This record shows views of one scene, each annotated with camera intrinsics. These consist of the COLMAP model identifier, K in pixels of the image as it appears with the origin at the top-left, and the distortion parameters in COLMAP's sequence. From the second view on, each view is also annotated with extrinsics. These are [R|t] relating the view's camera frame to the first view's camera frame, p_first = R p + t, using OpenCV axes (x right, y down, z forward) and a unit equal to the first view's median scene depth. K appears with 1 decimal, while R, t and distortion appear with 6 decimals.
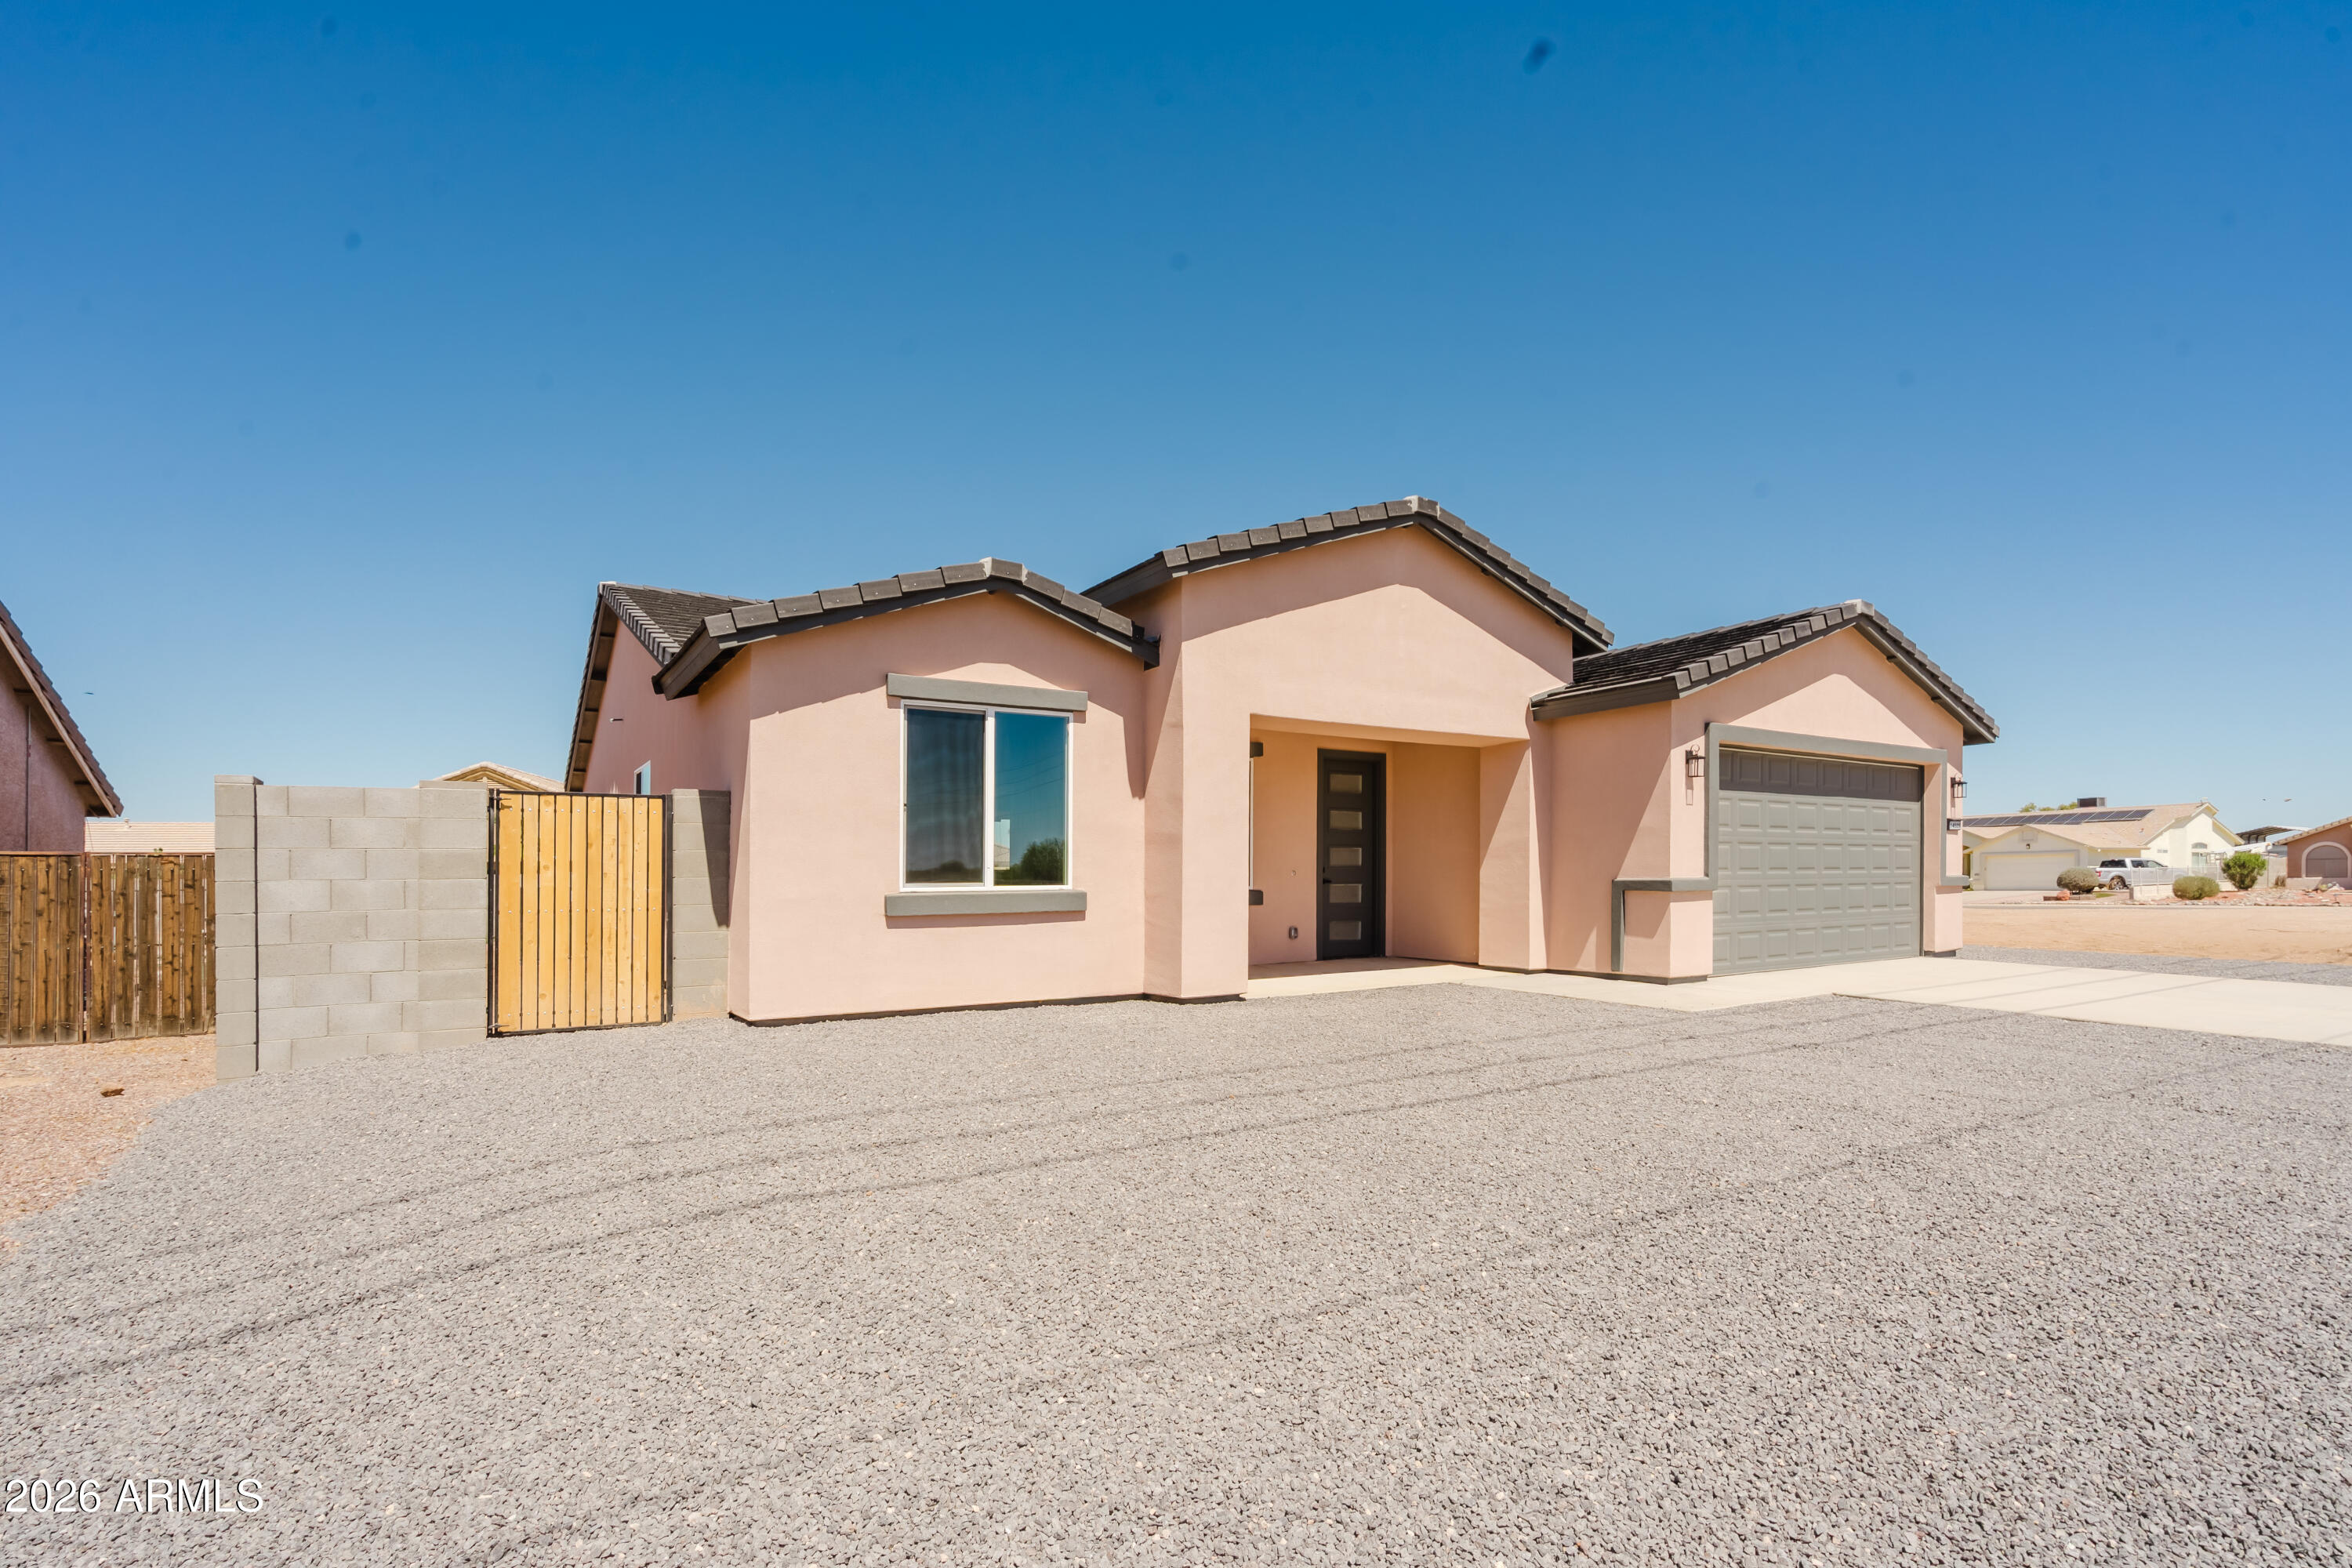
lens RADIAL K [[1092.4, 0, 1226.3], [0, 1092.4, 866.8], [0, 0, 1]] dist [-0.009764, 0.000147]
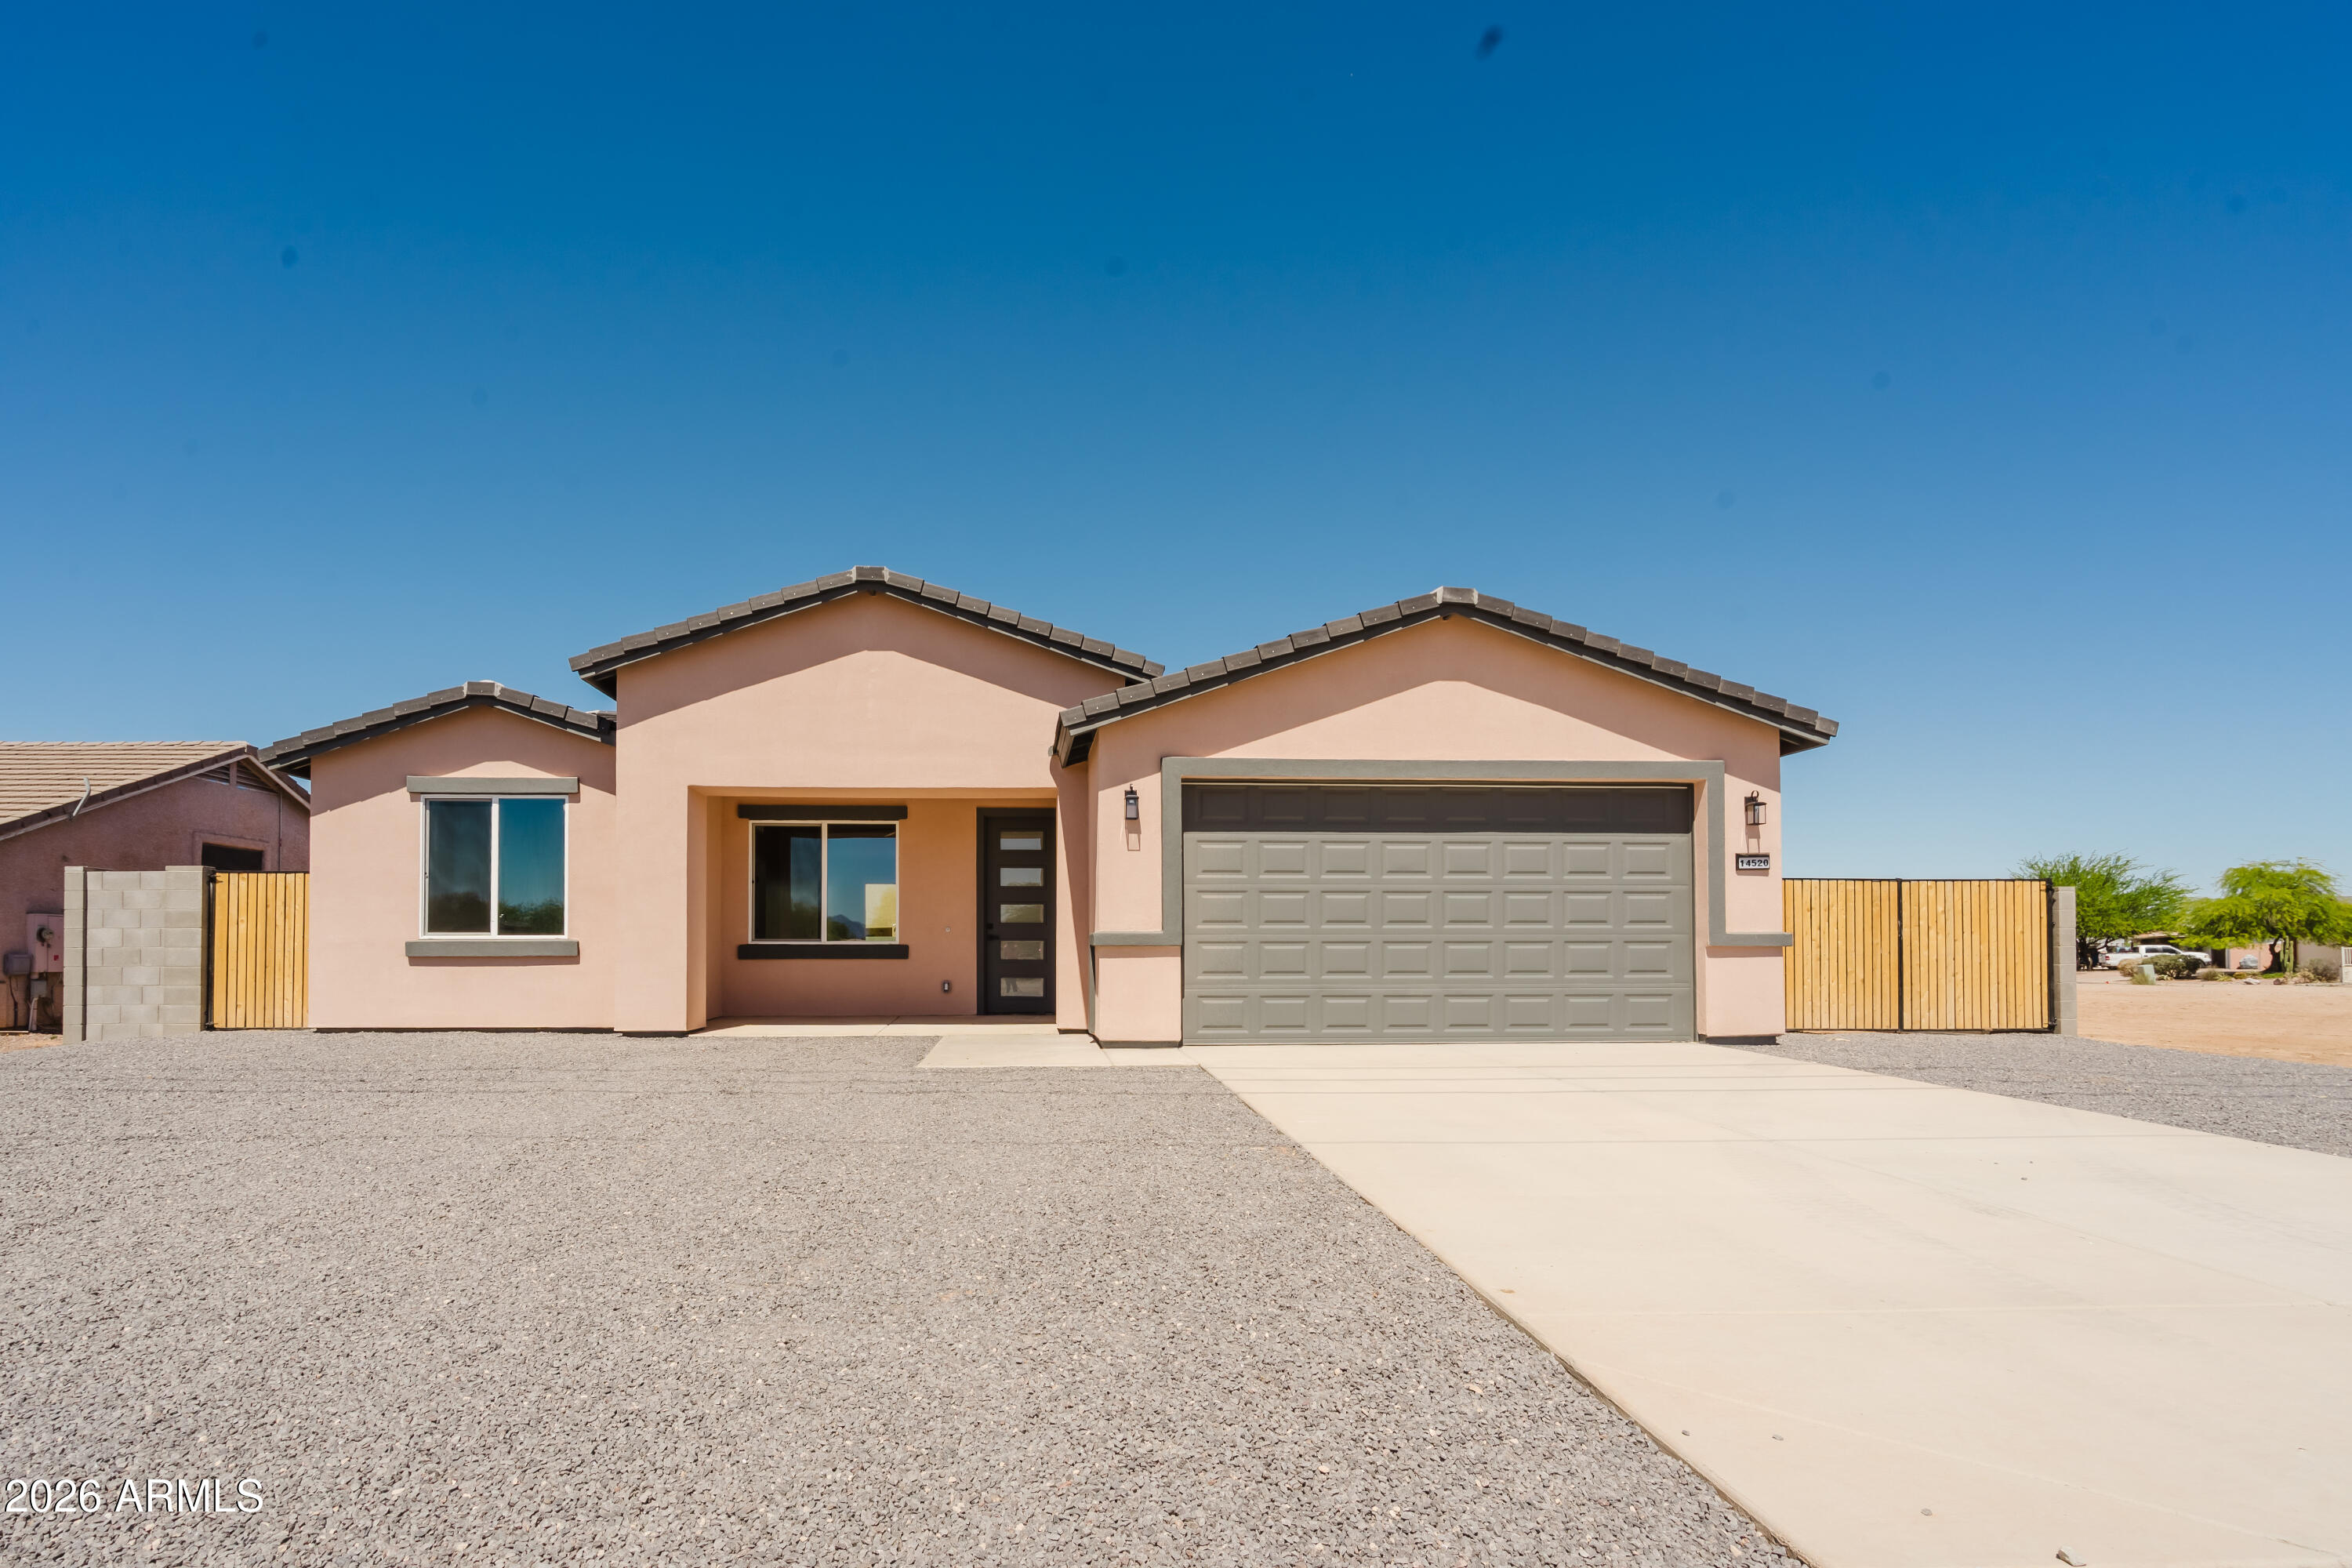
lens RADIAL K [[1113.0, 0, 982.1], [0, 1113.0, 915.8], [0, 0, 1]] dist [-0.000627, -0.000011]
pose [[0.861549, -0.008196, -0.507609, 0.889977], [-0.001613, 0.999820, -0.018882, 0.017644], [0.507672, 0.017087, 0.861381, 0.159318]]
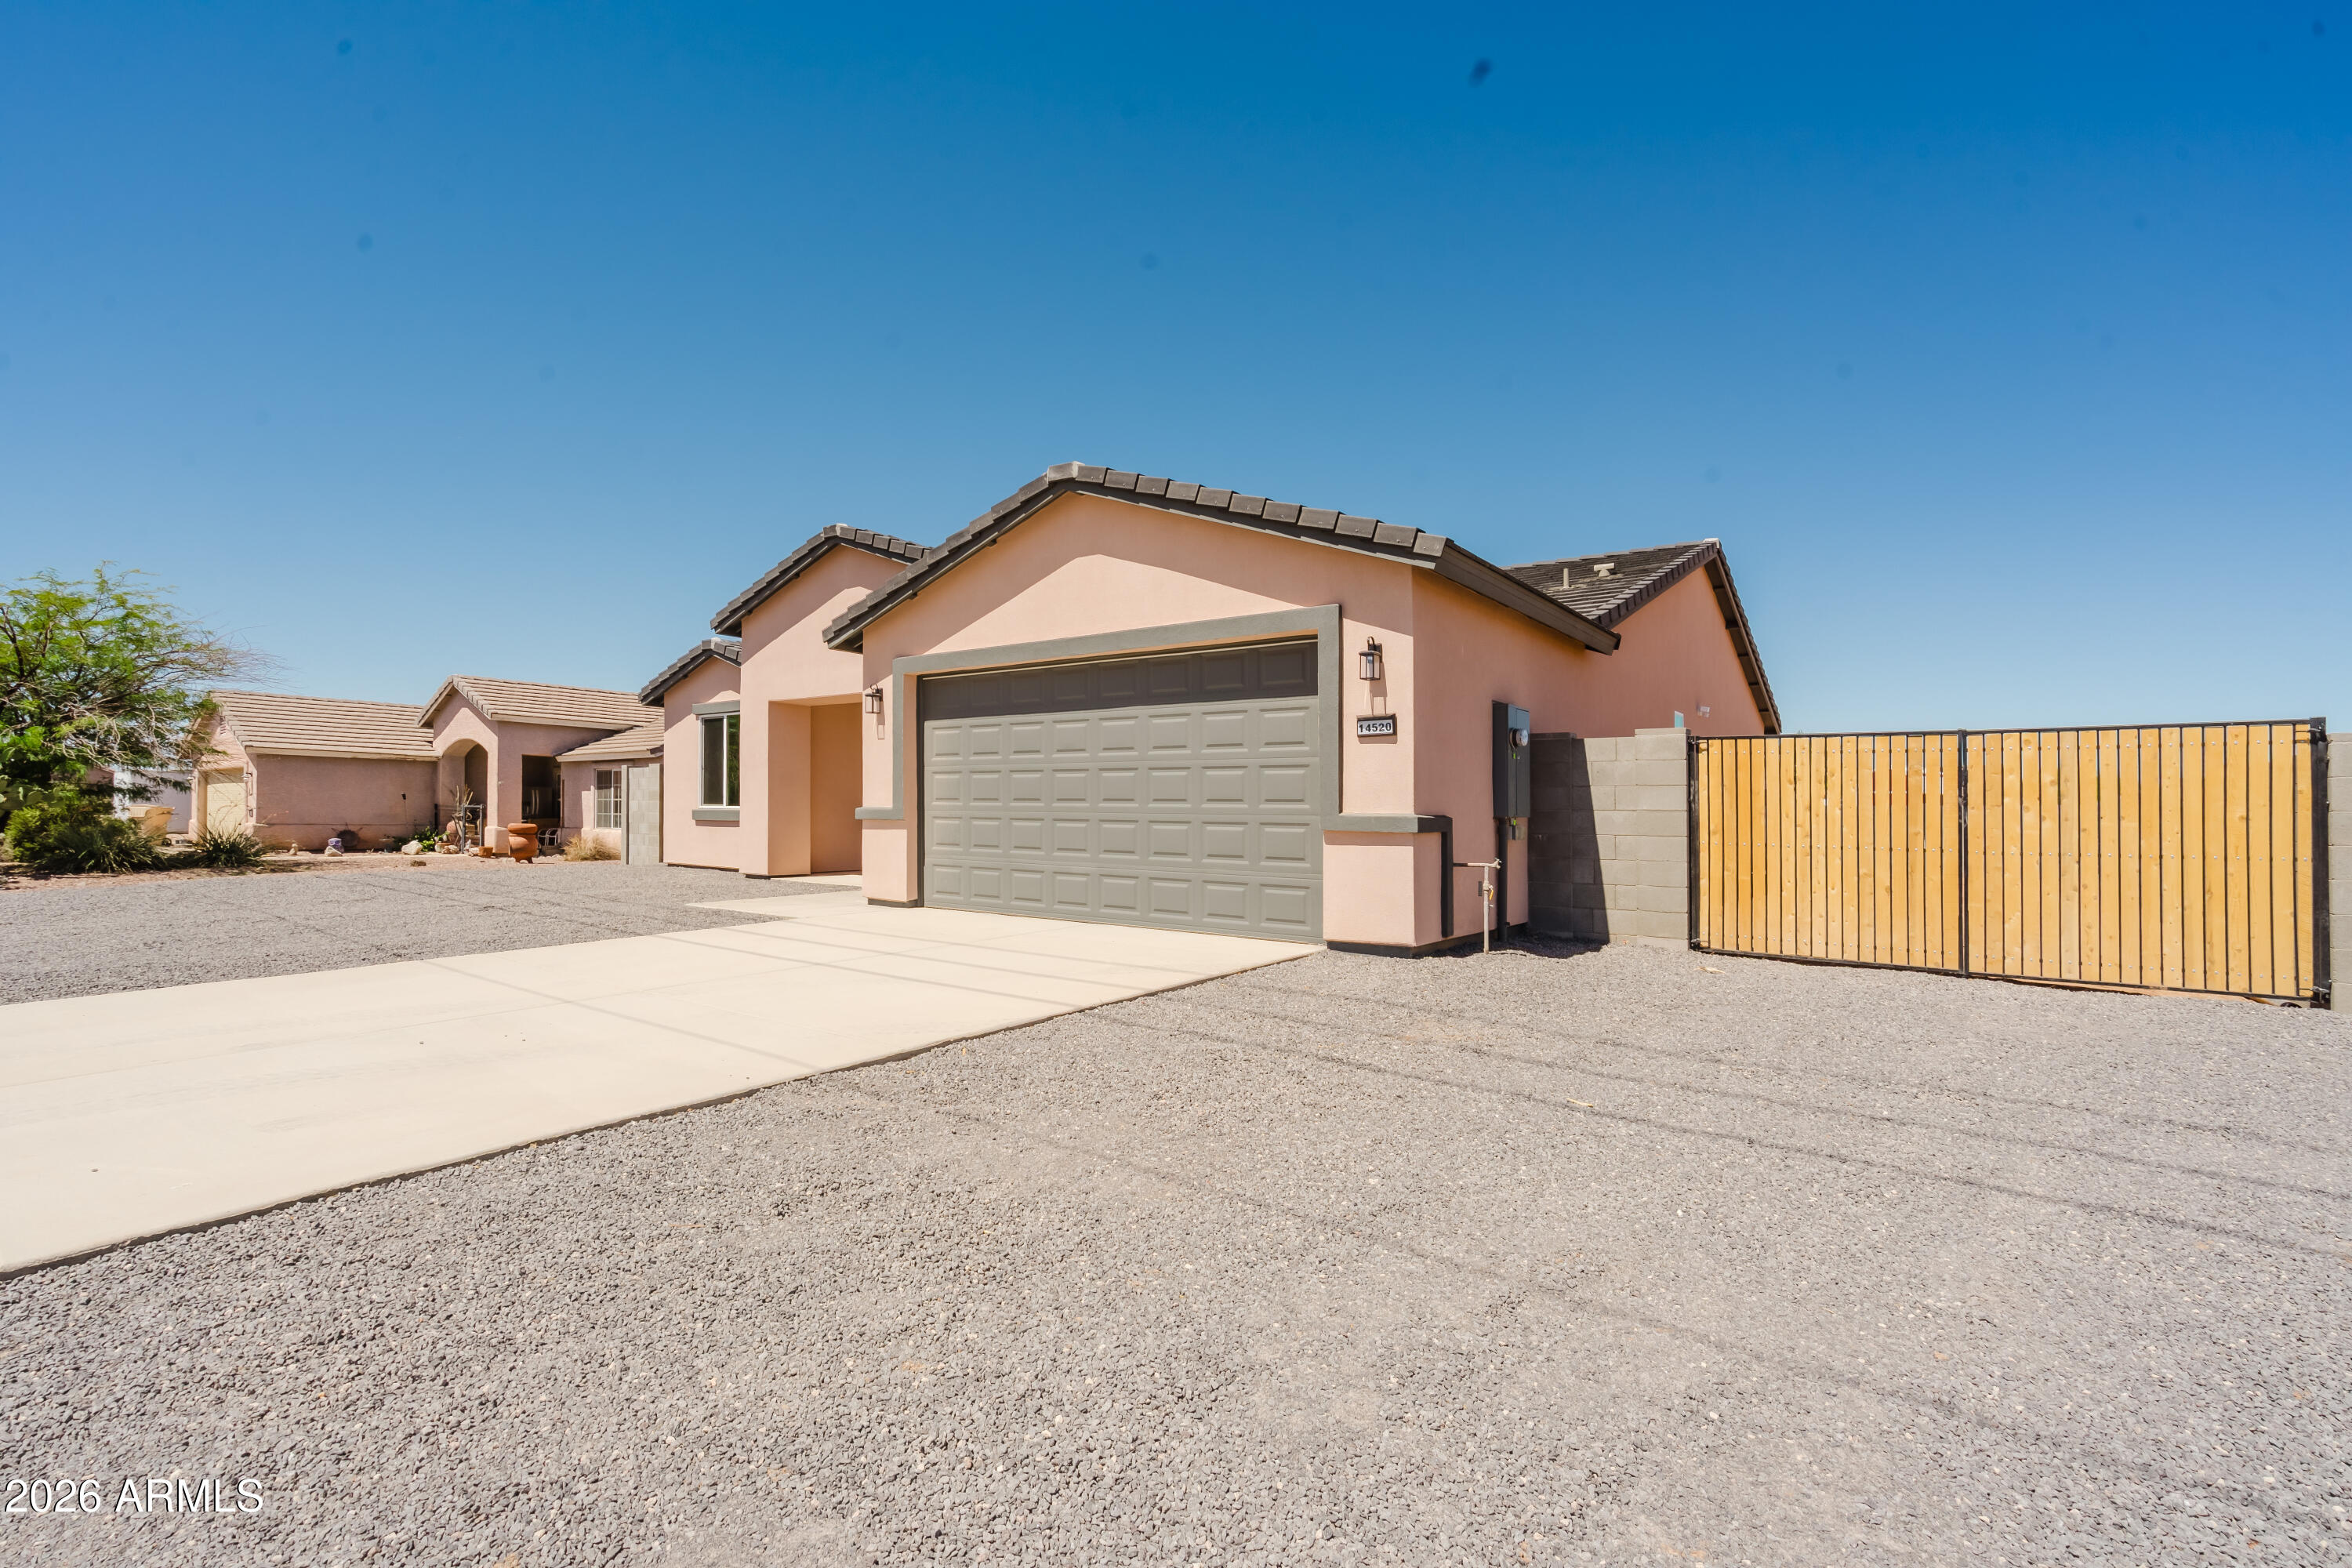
lens RADIAL K [[1036.3, 0, 1176.0], [0, 1036.3, 784.0], [0, 0, 1]] dist [0.000040, 0.000240]
pose [[0.352221, -0.013056, -0.935826, 1.684940], [-0.006019, 0.999850, -0.016215, 0.002614], [0.935898, 0.011344, 0.352089, 1.042946]]
